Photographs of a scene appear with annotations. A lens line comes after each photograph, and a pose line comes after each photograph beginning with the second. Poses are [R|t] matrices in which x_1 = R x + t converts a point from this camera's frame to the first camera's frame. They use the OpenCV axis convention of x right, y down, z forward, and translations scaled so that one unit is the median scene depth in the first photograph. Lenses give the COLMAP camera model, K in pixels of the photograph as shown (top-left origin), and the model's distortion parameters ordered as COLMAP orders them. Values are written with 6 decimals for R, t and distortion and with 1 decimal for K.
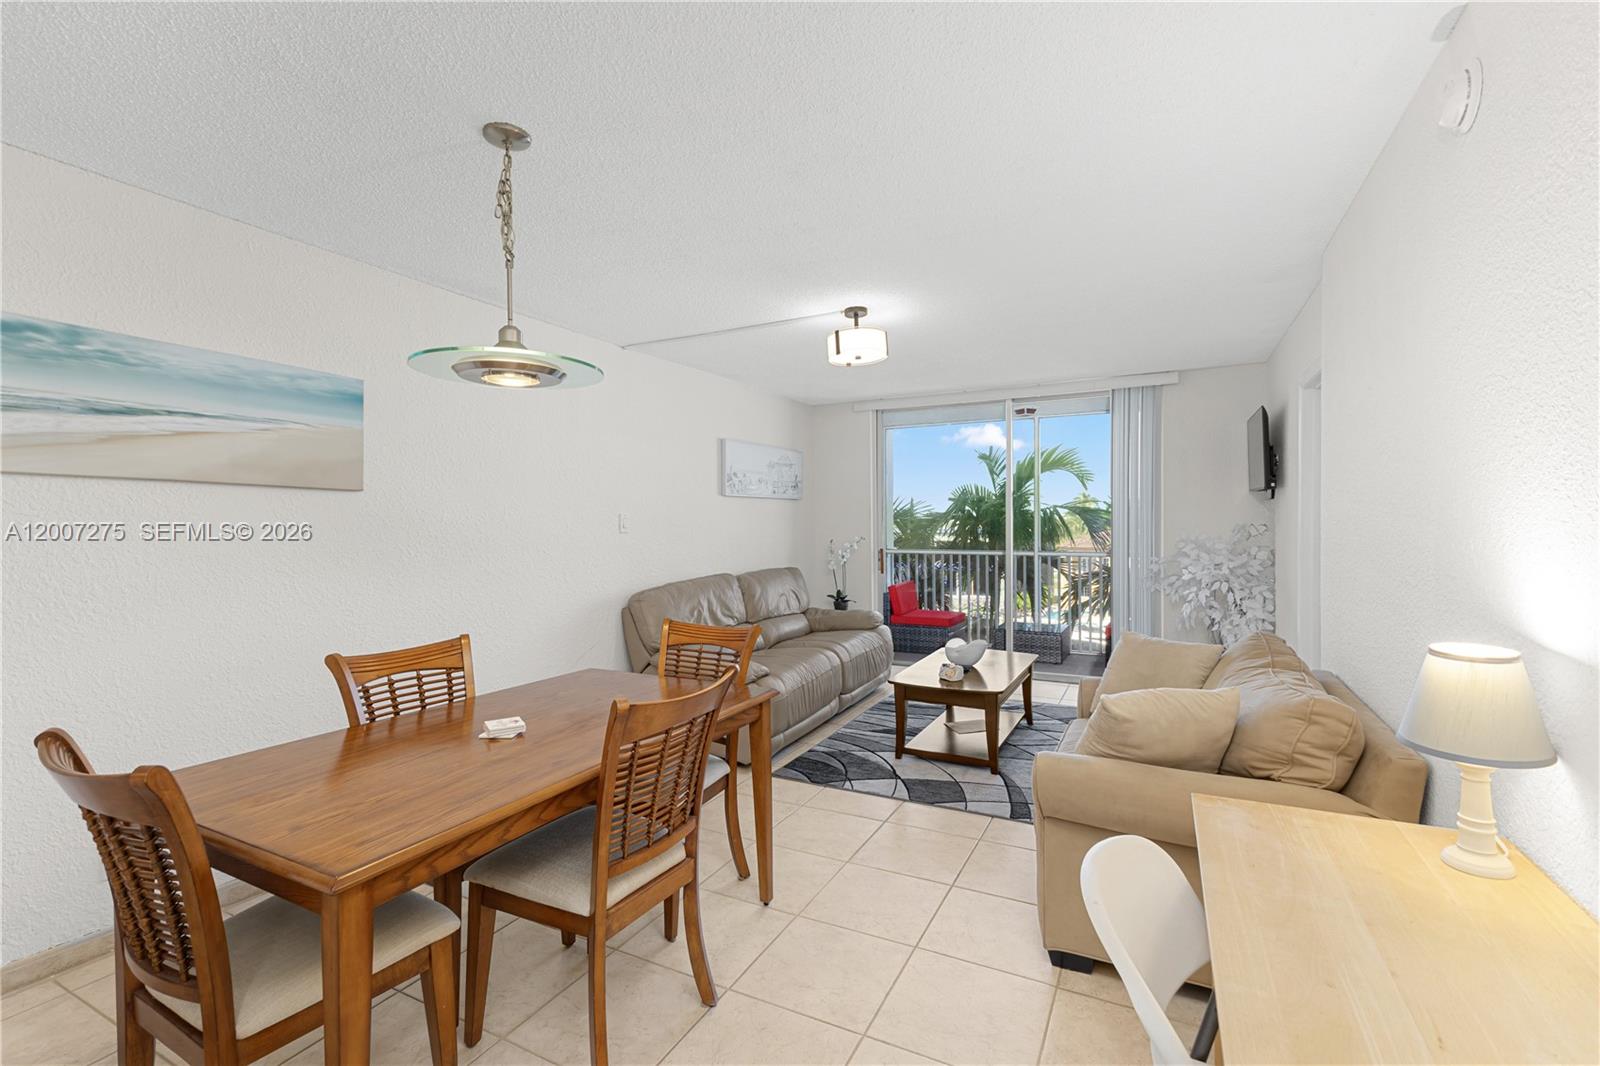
lens RADIAL K [[708.0, 0, 801.6], [0, 708.0, 521.0], [0, 0, 1]] dist [-0.001275, 0.000138]
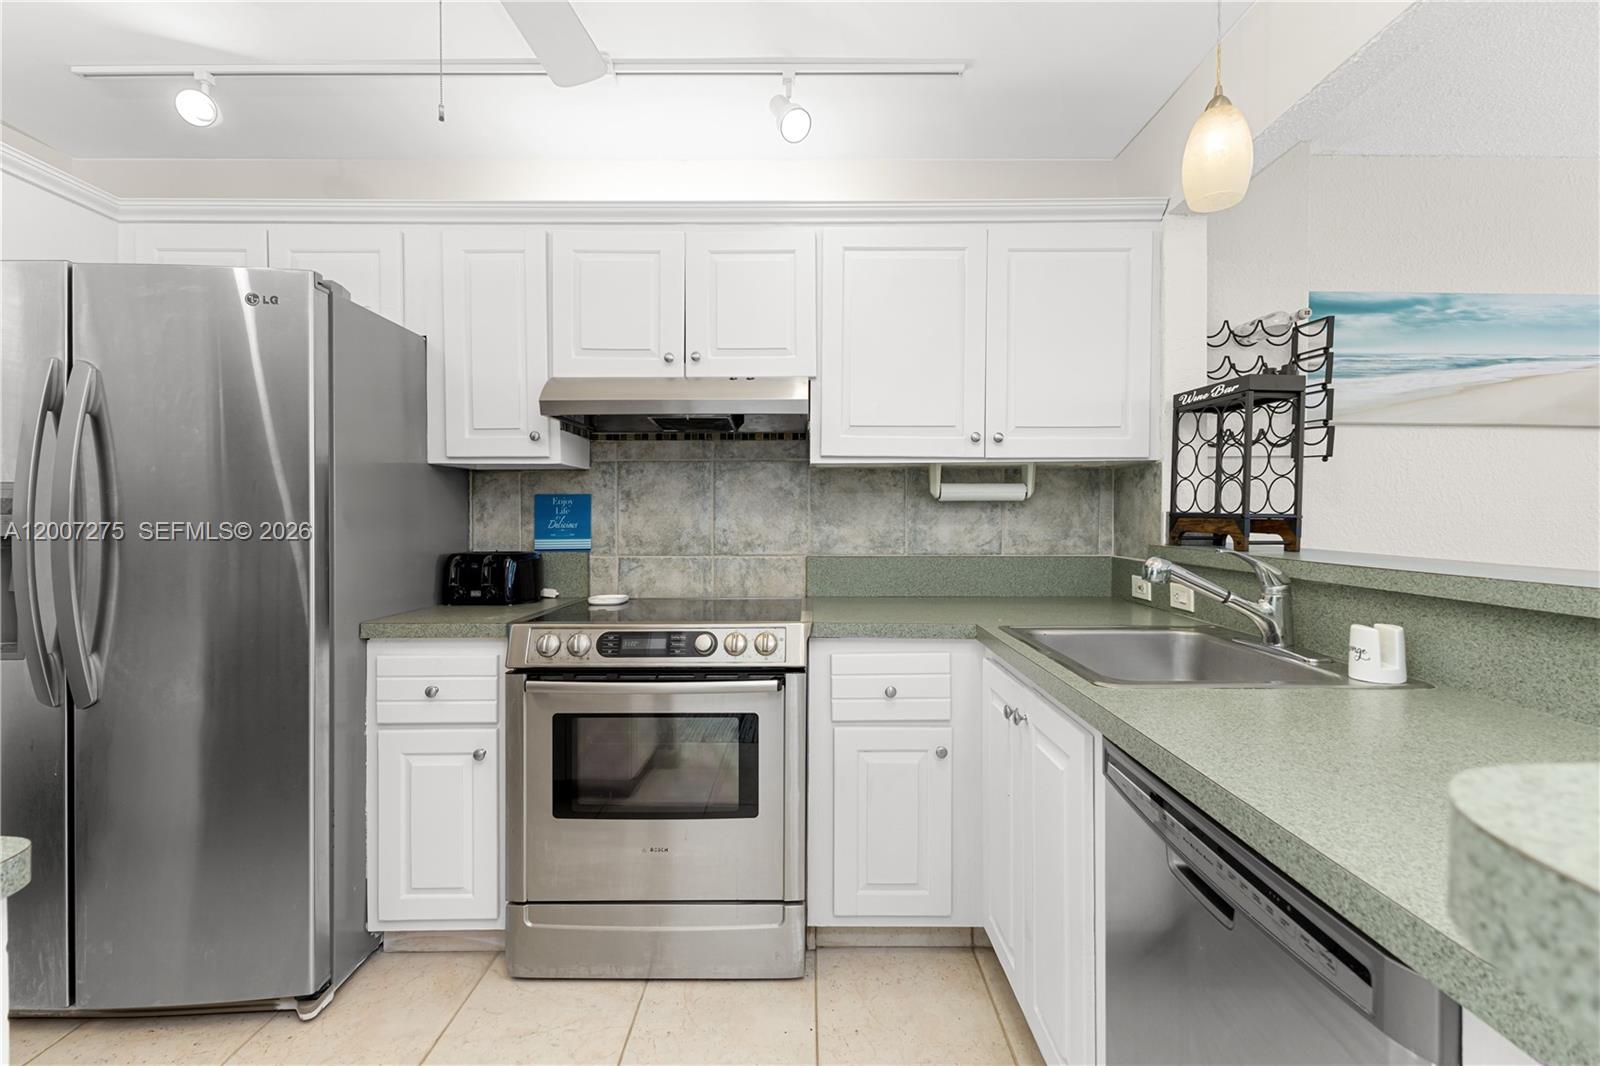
lens RADIAL K [[708.0, 0, 801.6], [0, 708.0, 521.0], [0, 0, 1]] dist [-0.001275, 0.000138]
pose [[0.458258, 0.010076, -0.888762, -0.193938], [0.003205, 0.999911, 0.012988, 0.030603], [0.888813, -0.008800, 0.458185, -0.186436]]
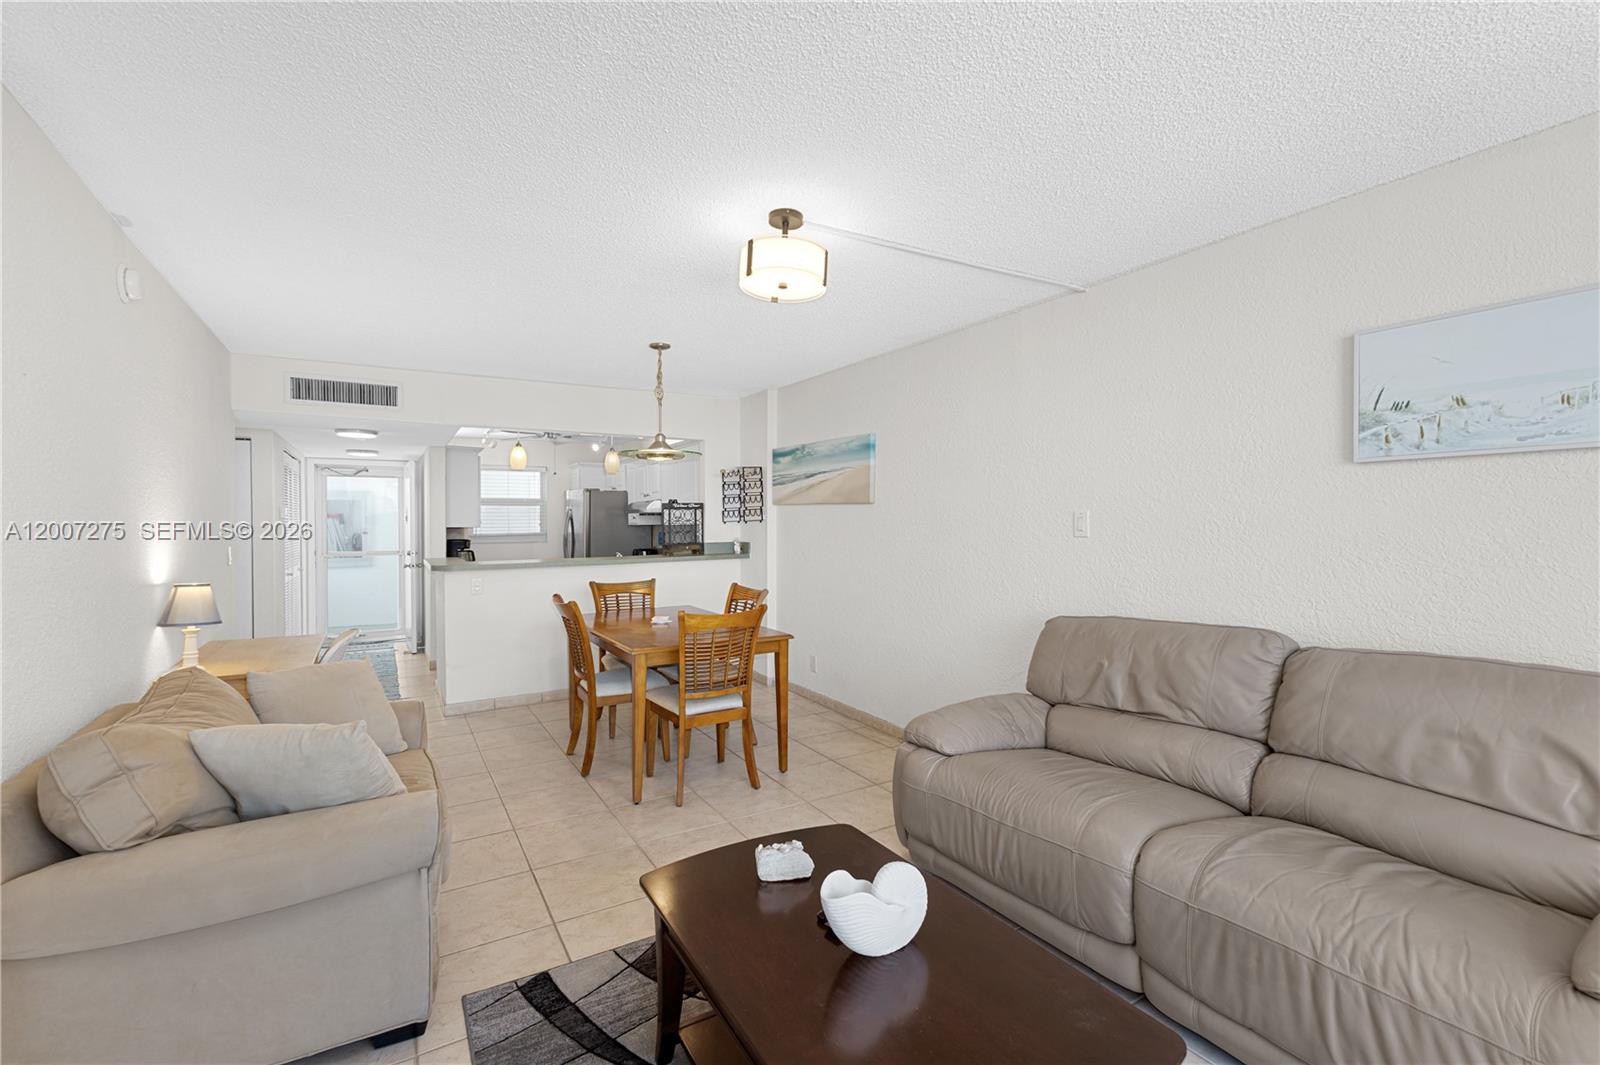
lens RADIAL K [[701.8, 0, 817.2], [0, 701.8, 529.8], [0, 0, 1]] dist [-0.000390, 0.000127]
pose [[-0.515096, 0.016223, -0.856979, 0.432933], [0.008506, 0.999868, 0.013816, -0.003417], [0.857091, -0.000173, -0.515166, 0.933768]]
